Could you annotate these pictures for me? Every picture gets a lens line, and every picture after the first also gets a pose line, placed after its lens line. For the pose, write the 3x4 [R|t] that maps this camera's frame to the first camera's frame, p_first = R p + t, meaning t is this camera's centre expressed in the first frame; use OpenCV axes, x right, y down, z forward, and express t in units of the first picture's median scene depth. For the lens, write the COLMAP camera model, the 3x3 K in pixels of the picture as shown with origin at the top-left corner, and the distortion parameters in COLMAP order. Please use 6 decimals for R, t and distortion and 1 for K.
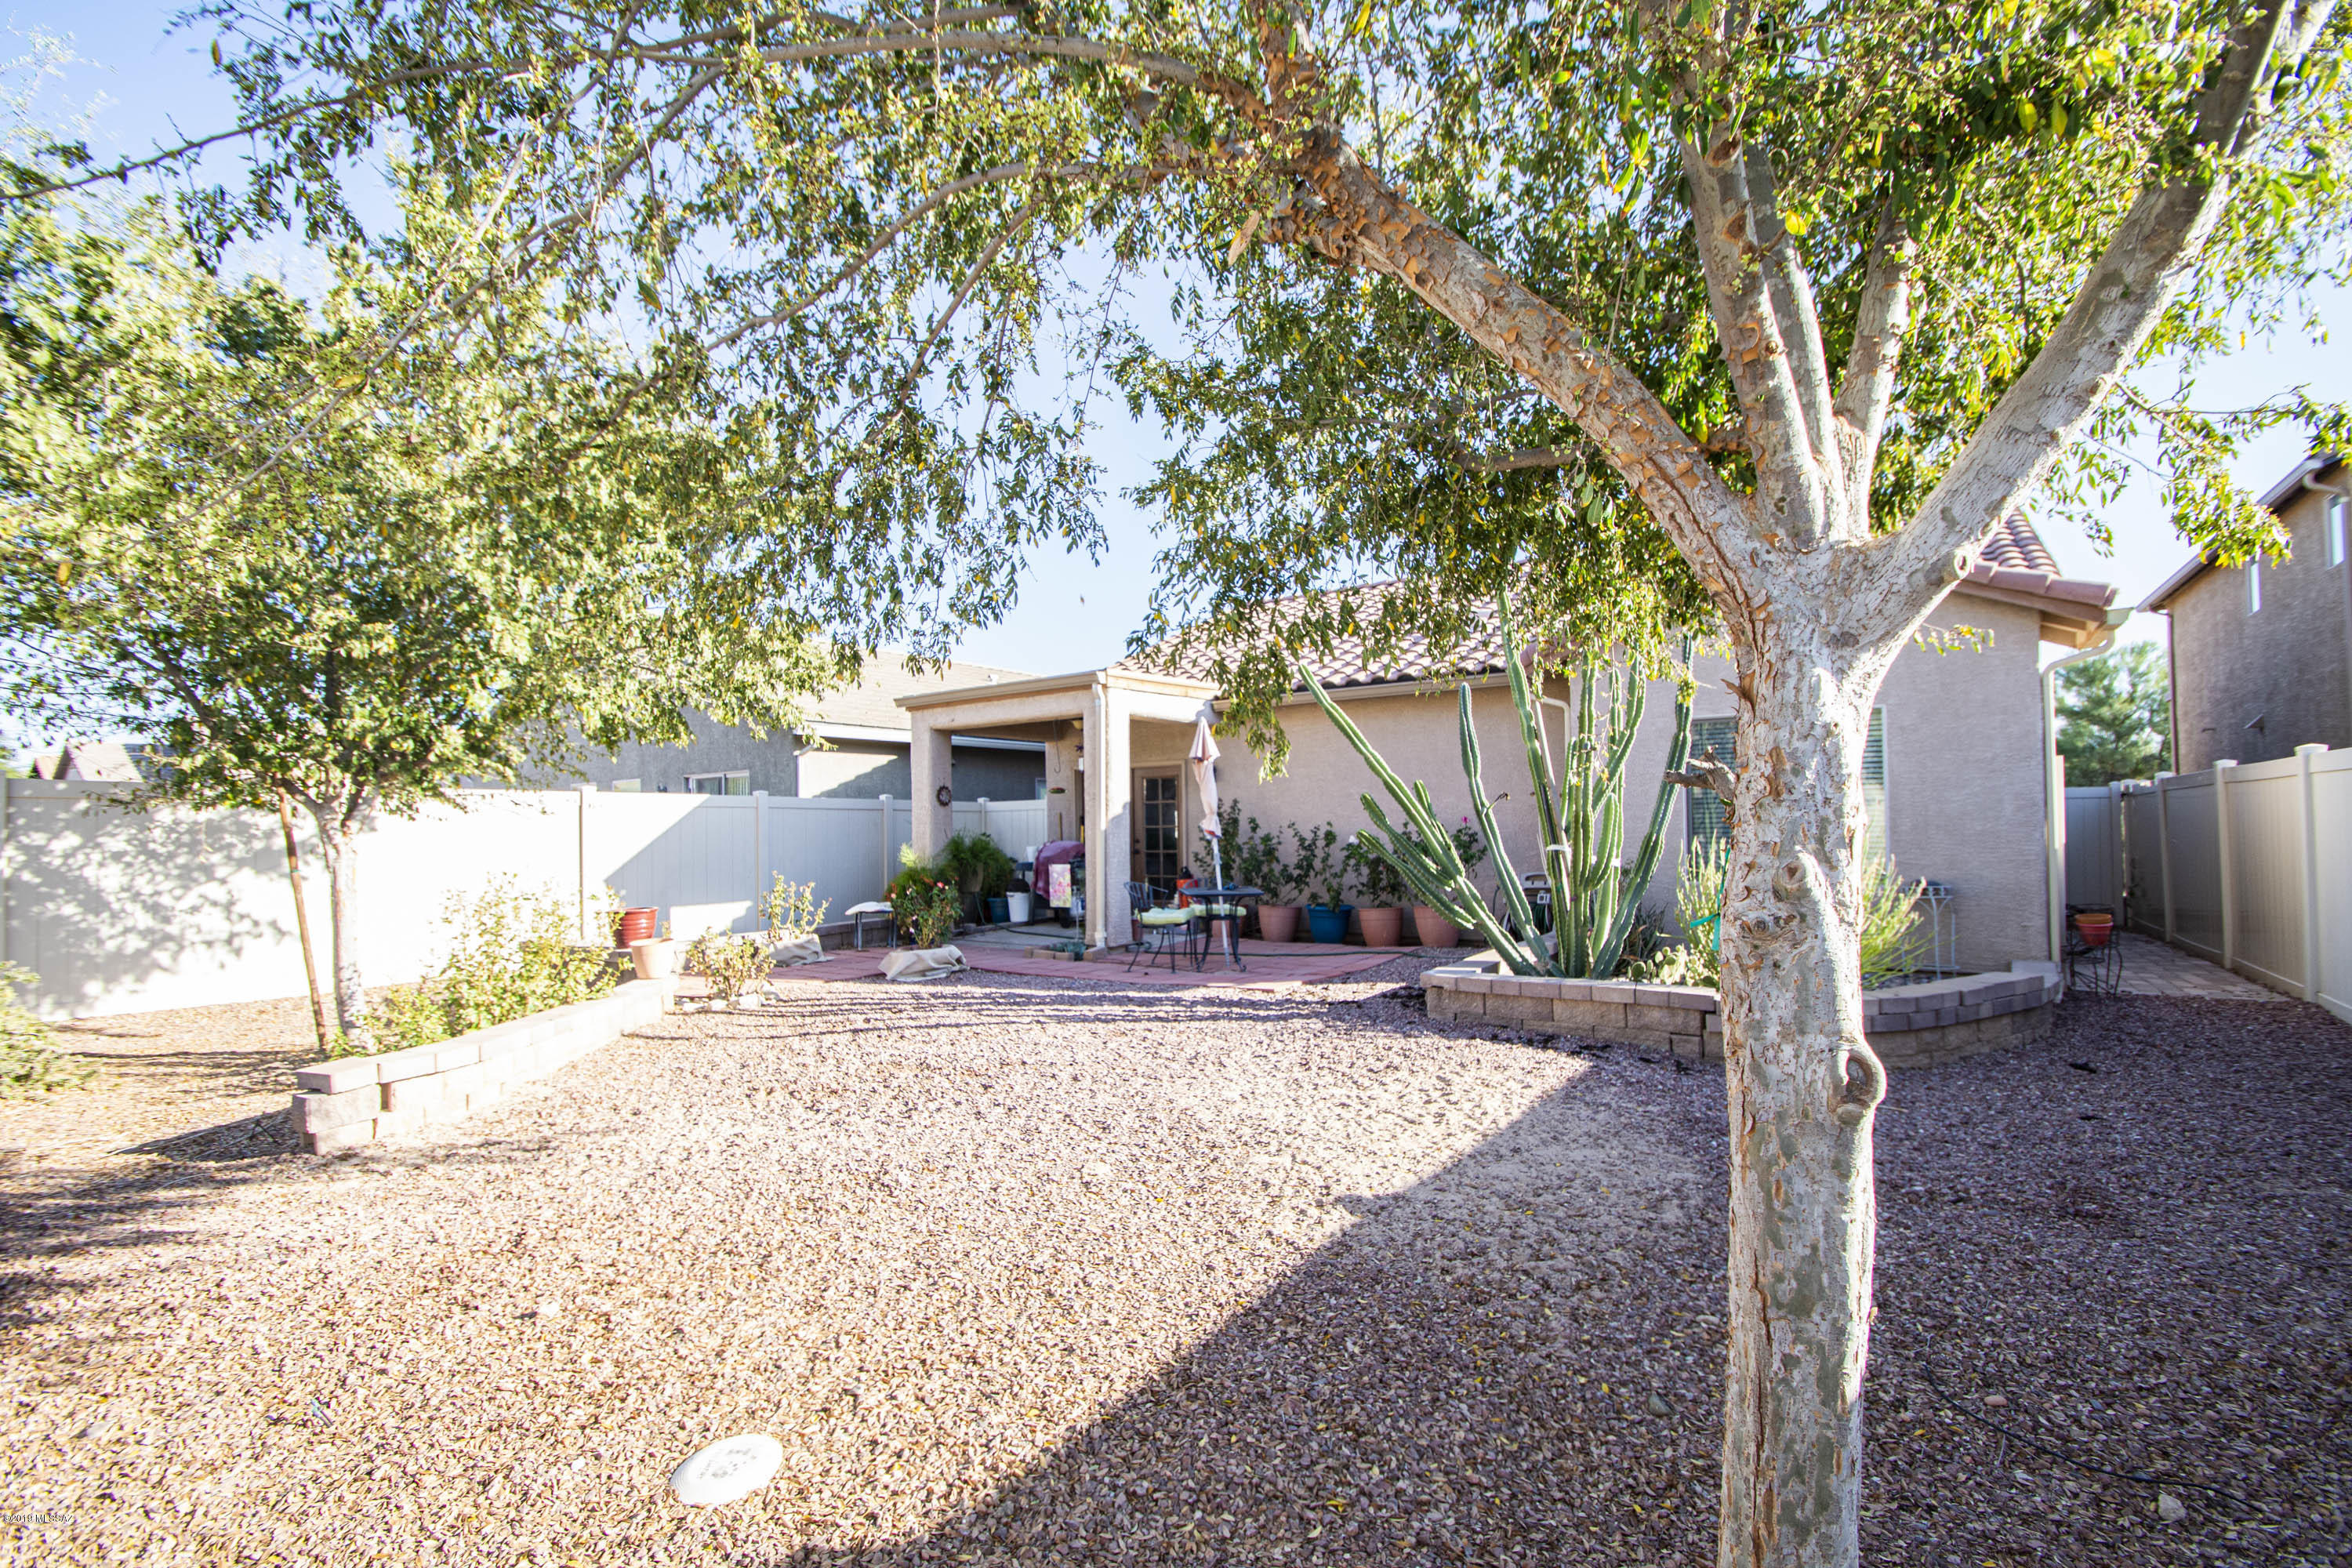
lens RADIAL K [[1035.0, 0, 1174.3], [0, 1035.0, 790.9], [0, 0, 1]] dist [0.000080, -0.006708]
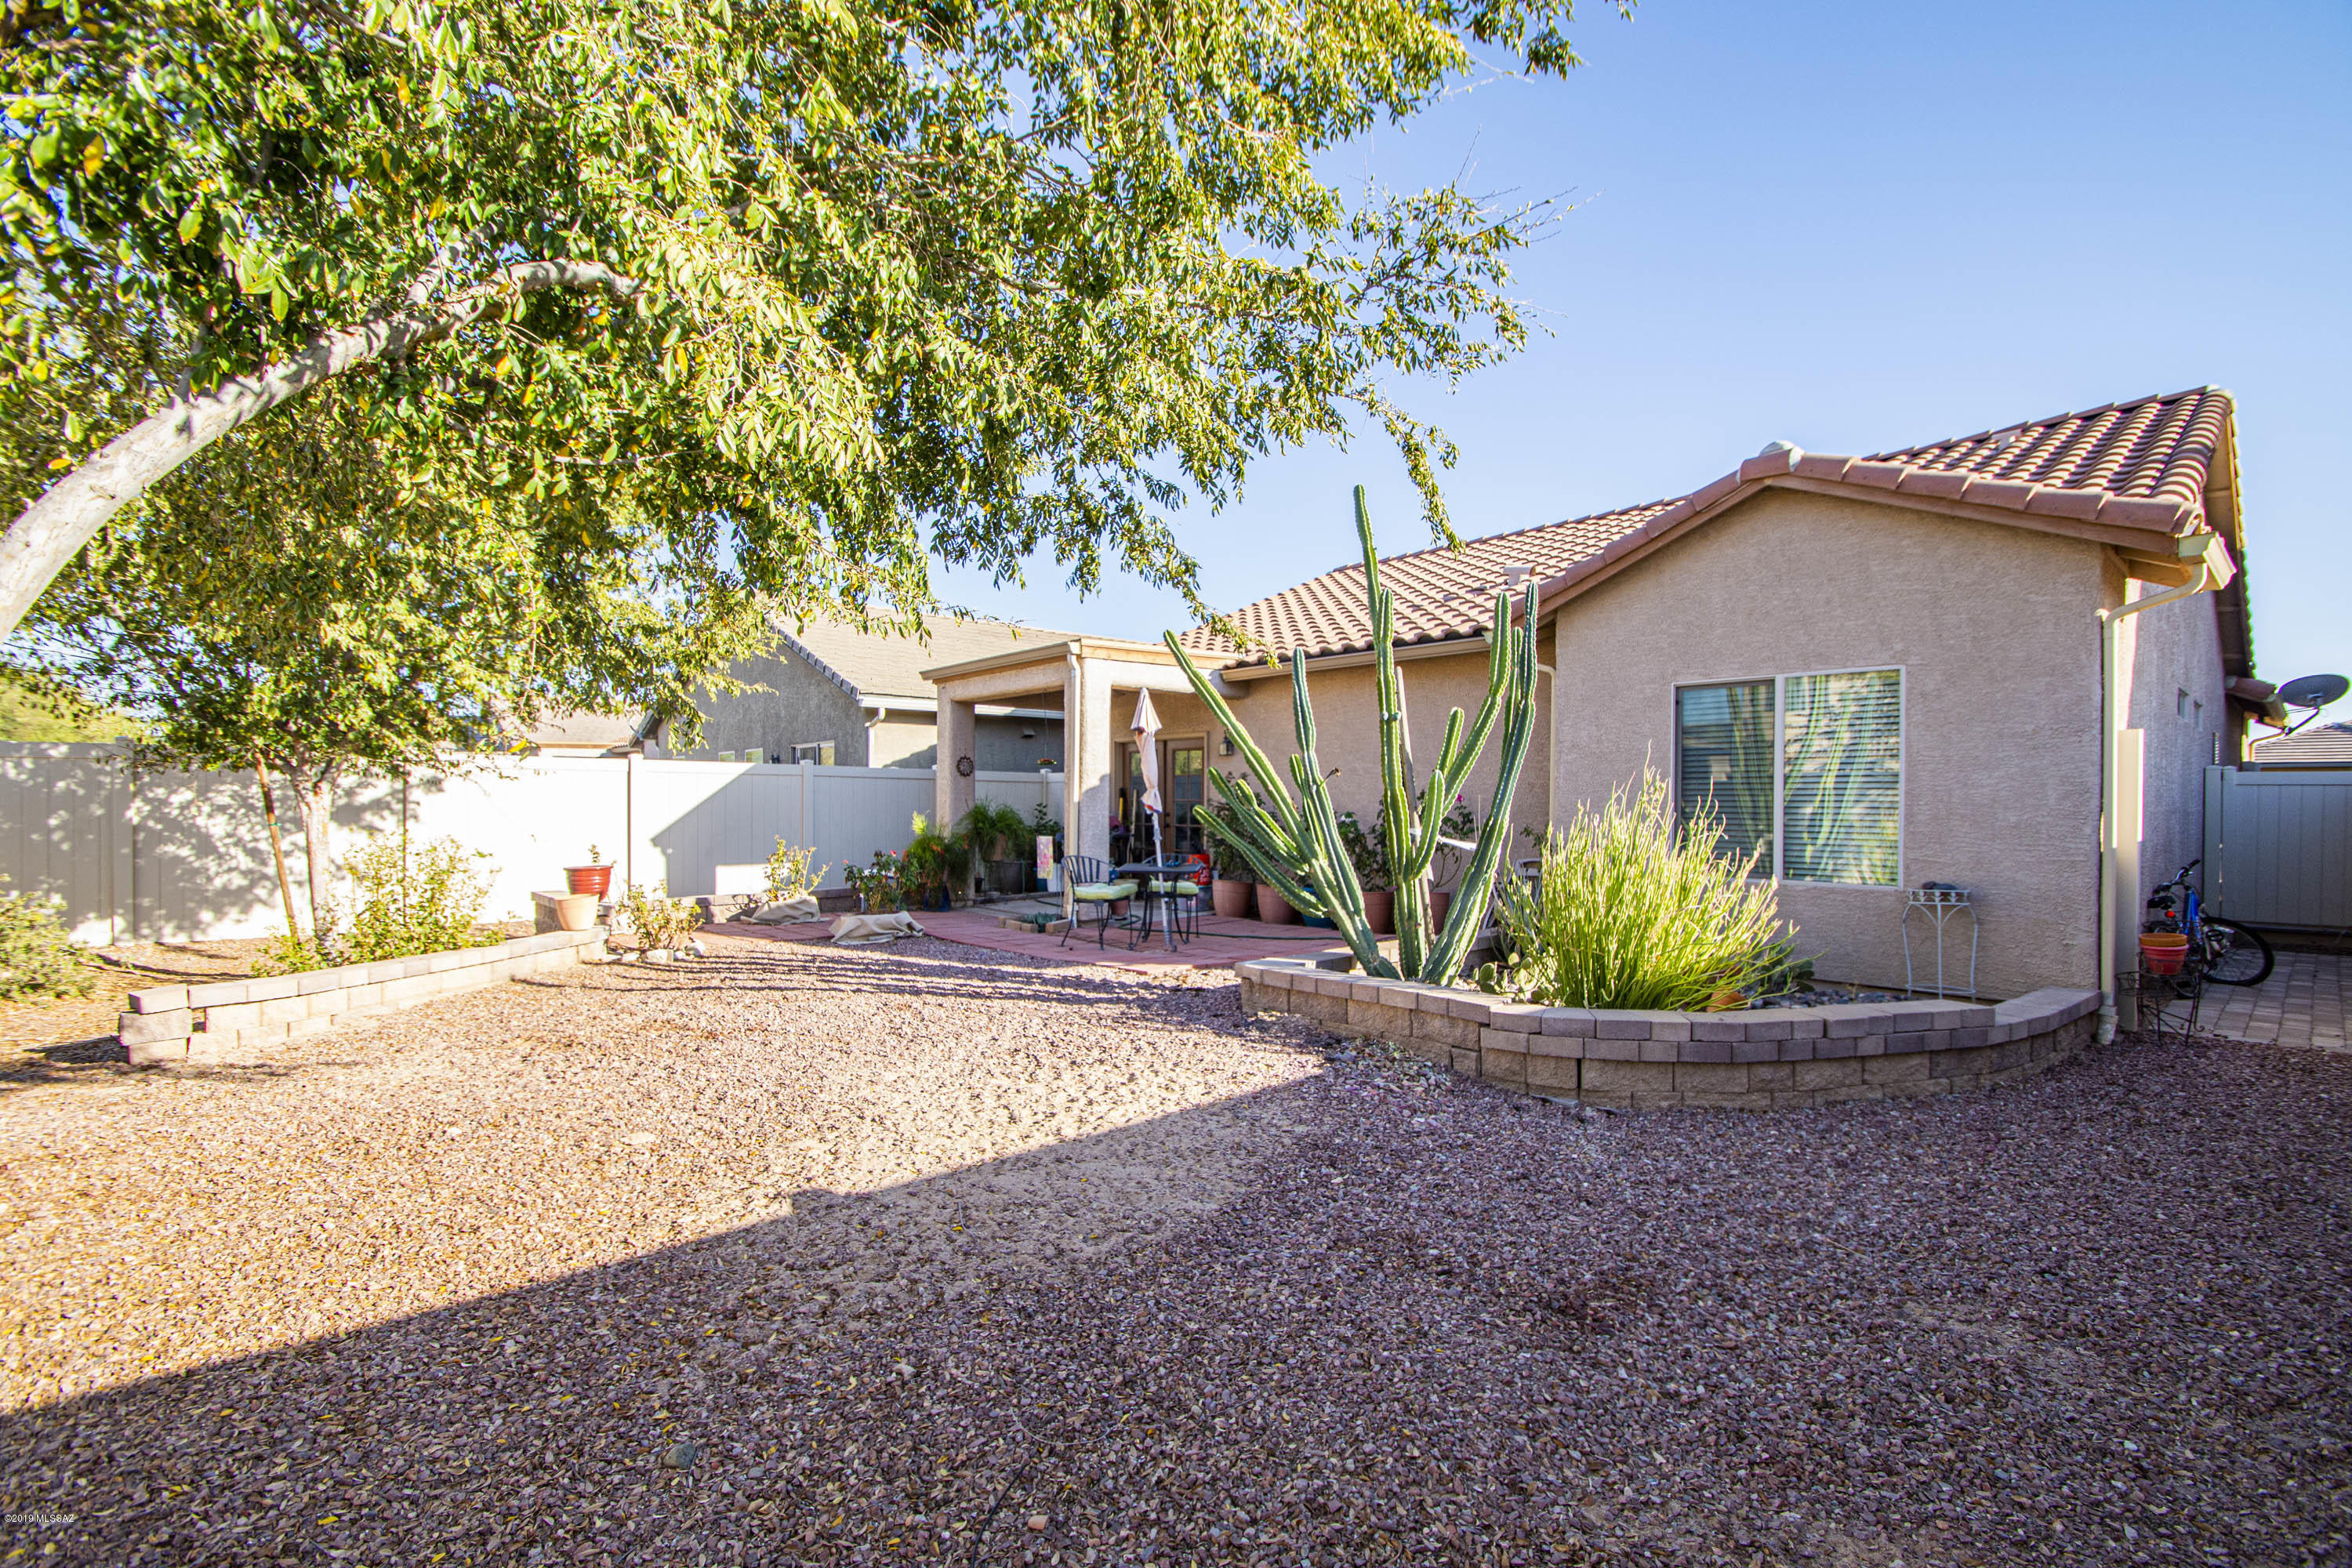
lens RADIAL K [[1035.0, 0, 1181.9], [0, 1035.0, 796.2], [0, 0, 1]] dist [0.000080, -0.006708]
pose [[0.974219, 0.017401, -0.224931, 0.327358], [-0.010564, 0.999446, 0.031563, -0.000674], [0.225356, -0.028373, 0.973863, 0.077421]]
